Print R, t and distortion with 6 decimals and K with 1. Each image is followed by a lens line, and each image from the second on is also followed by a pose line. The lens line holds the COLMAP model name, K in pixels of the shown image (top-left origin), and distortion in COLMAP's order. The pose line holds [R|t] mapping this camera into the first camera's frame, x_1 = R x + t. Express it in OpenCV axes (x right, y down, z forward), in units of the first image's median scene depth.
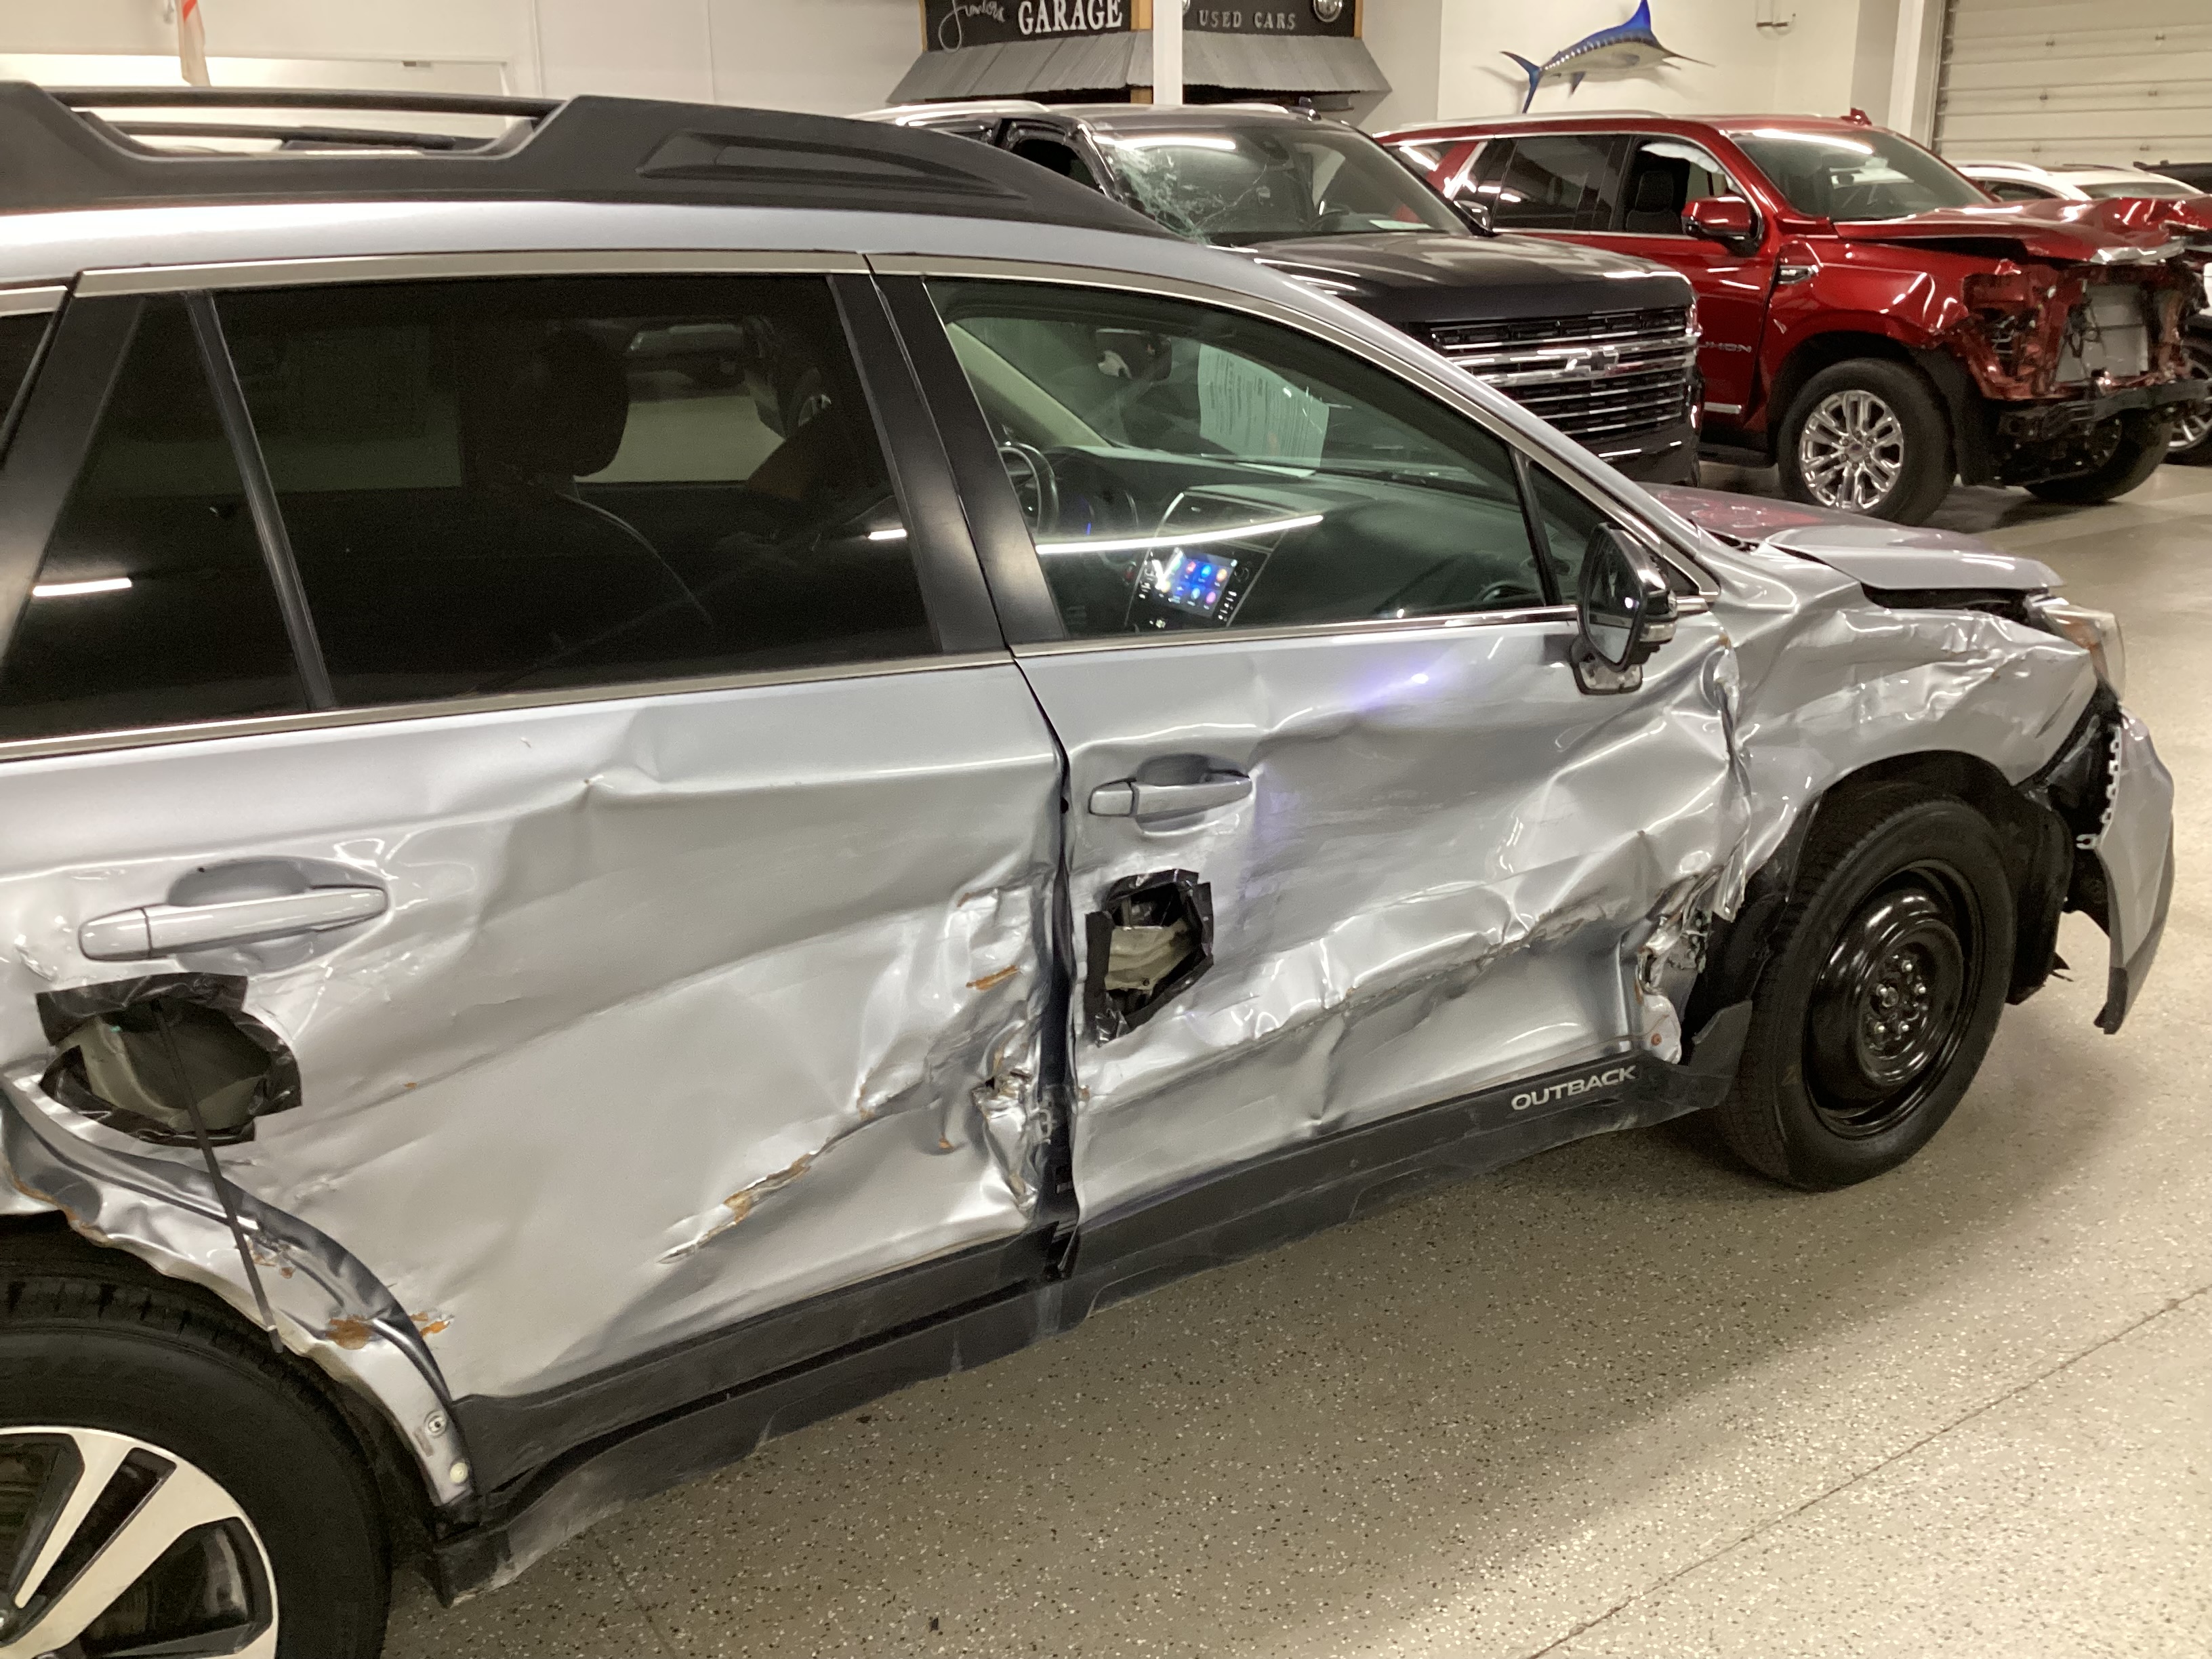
lens RADIAL K [[2053.8, 0, 1106.4], [0, 2053.8, 823.4], [0, 0, 1]] dist [0.014143, -0.071664]
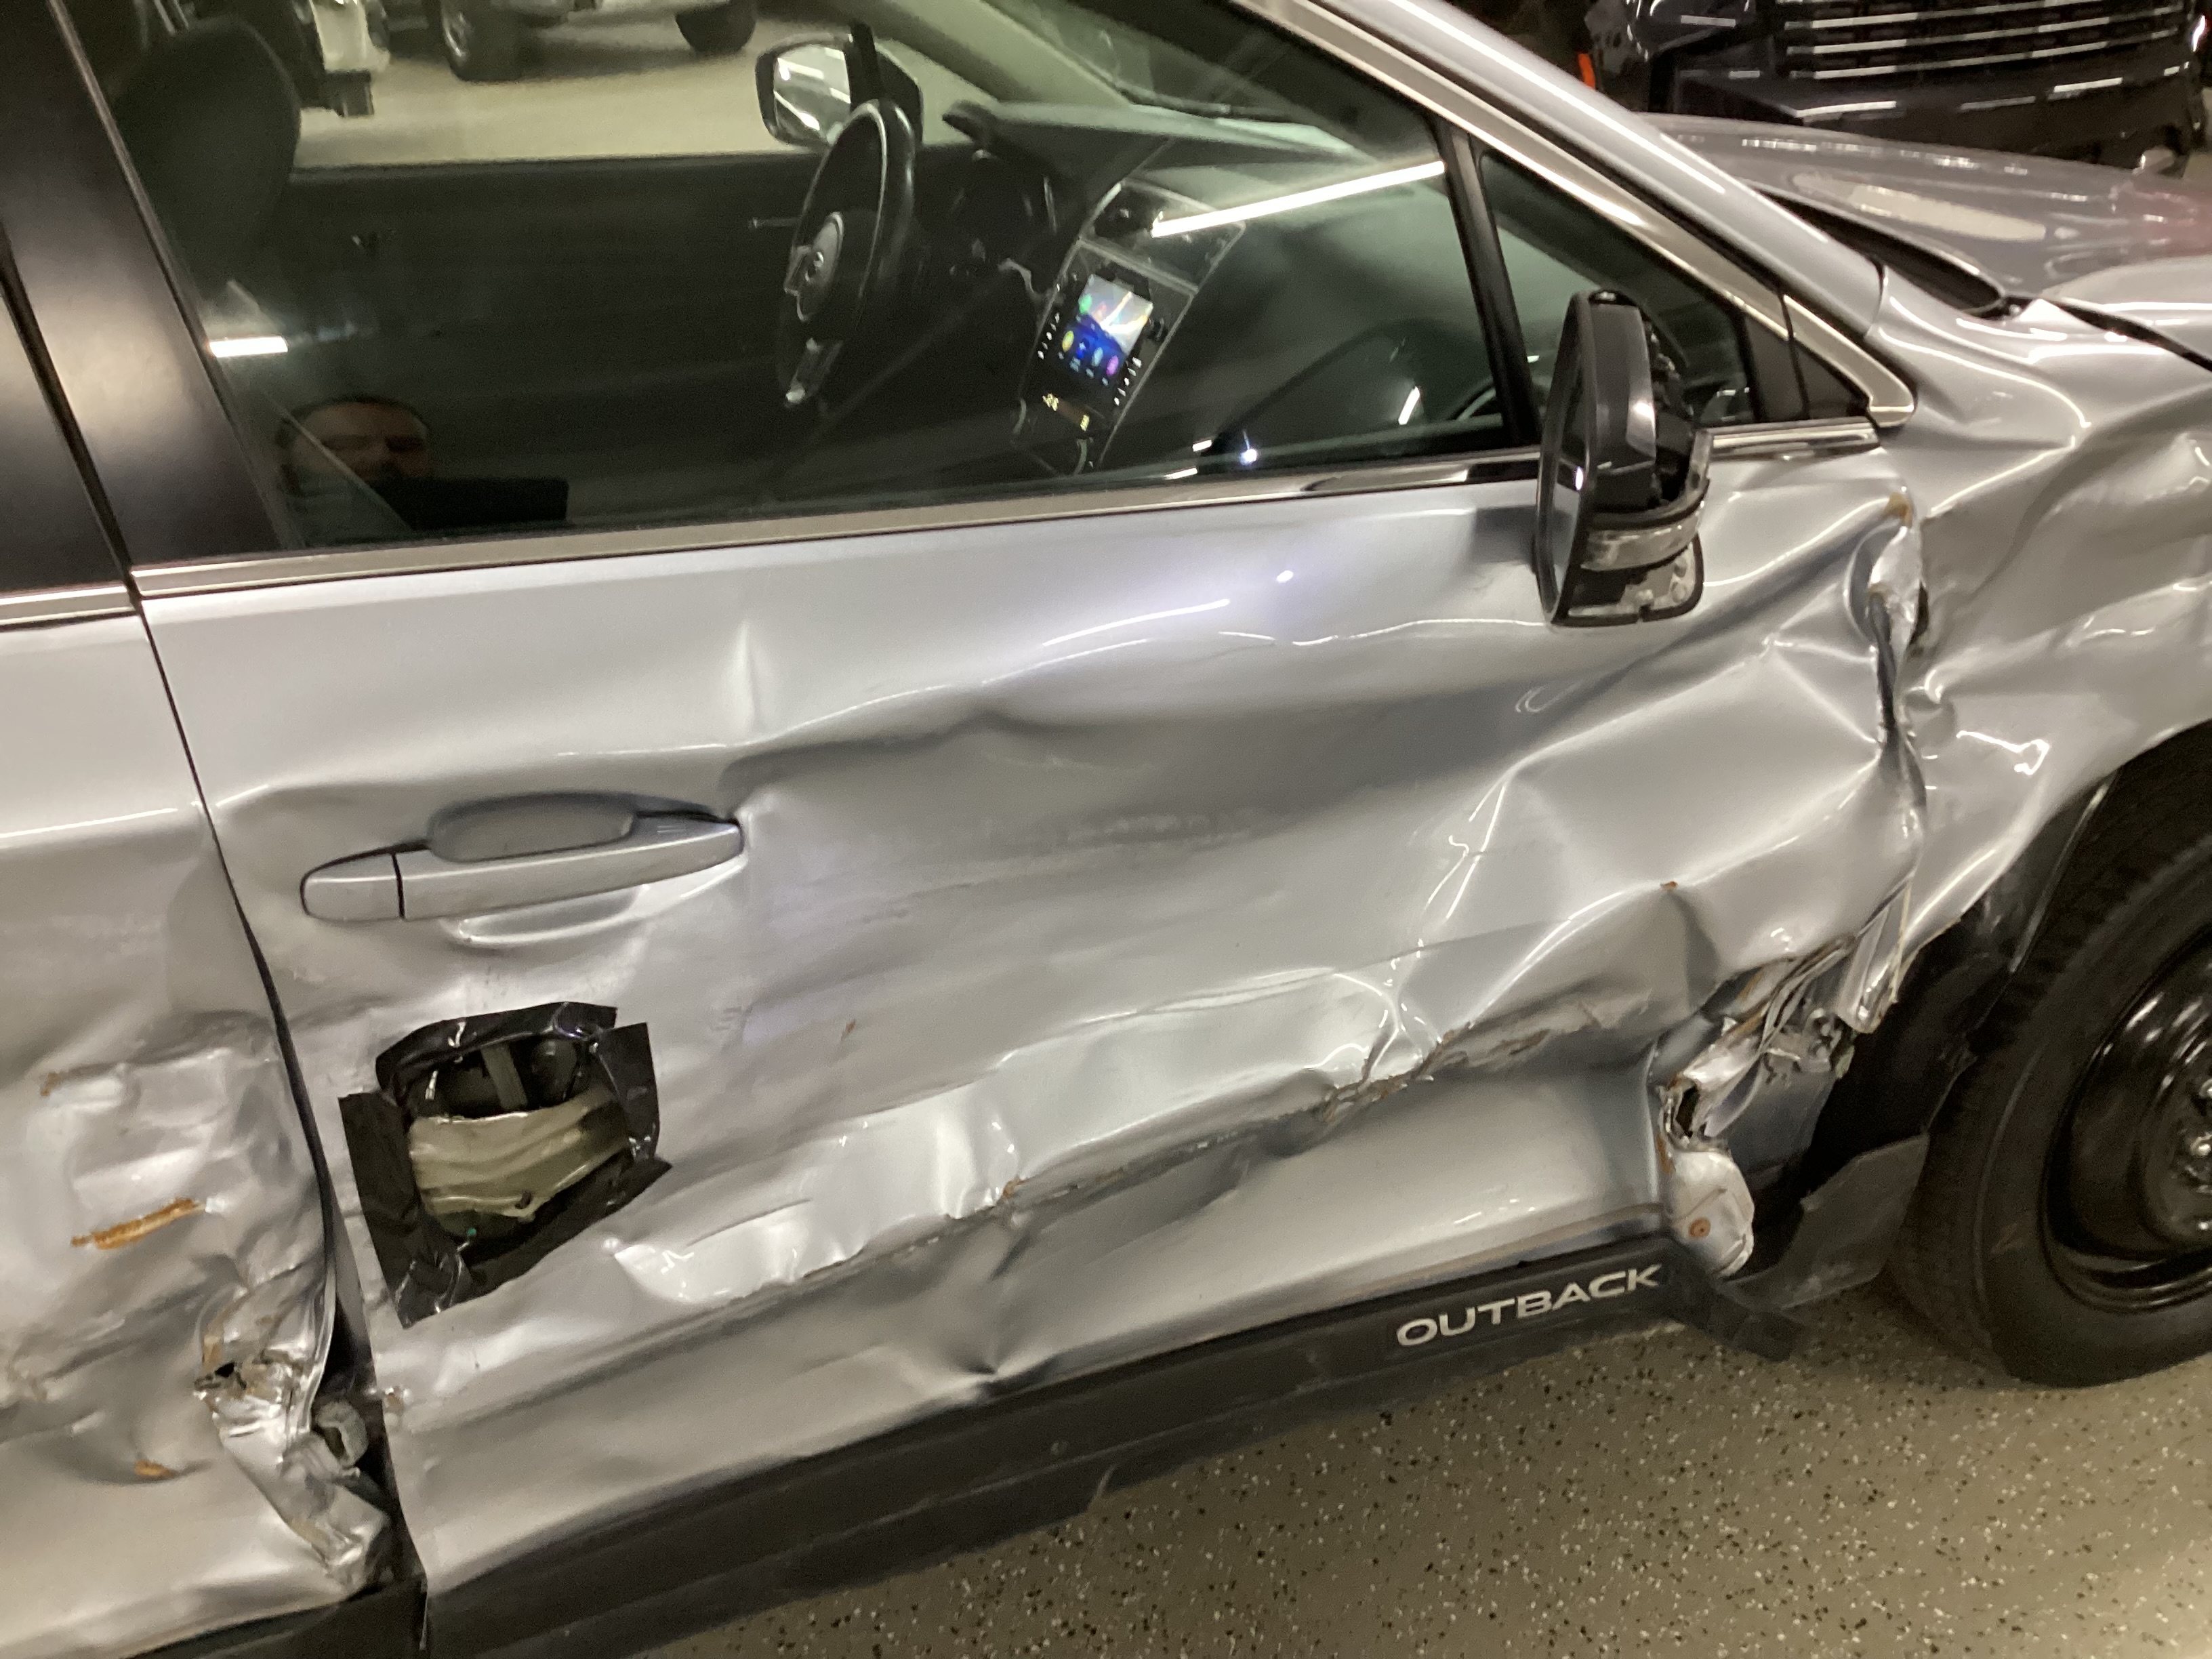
lens RADIAL K [[2053.8, 0, 1106.4], [0, 2053.8, 823.4], [0, 0, 1]] dist [0.014143, -0.071664]
pose [[0.972440, 0.069397, -0.222587, 0.234559], [-0.030366, 0.984242, 0.174198, -0.097947], [0.231168, -0.162638, 0.959224, 0.460042]]
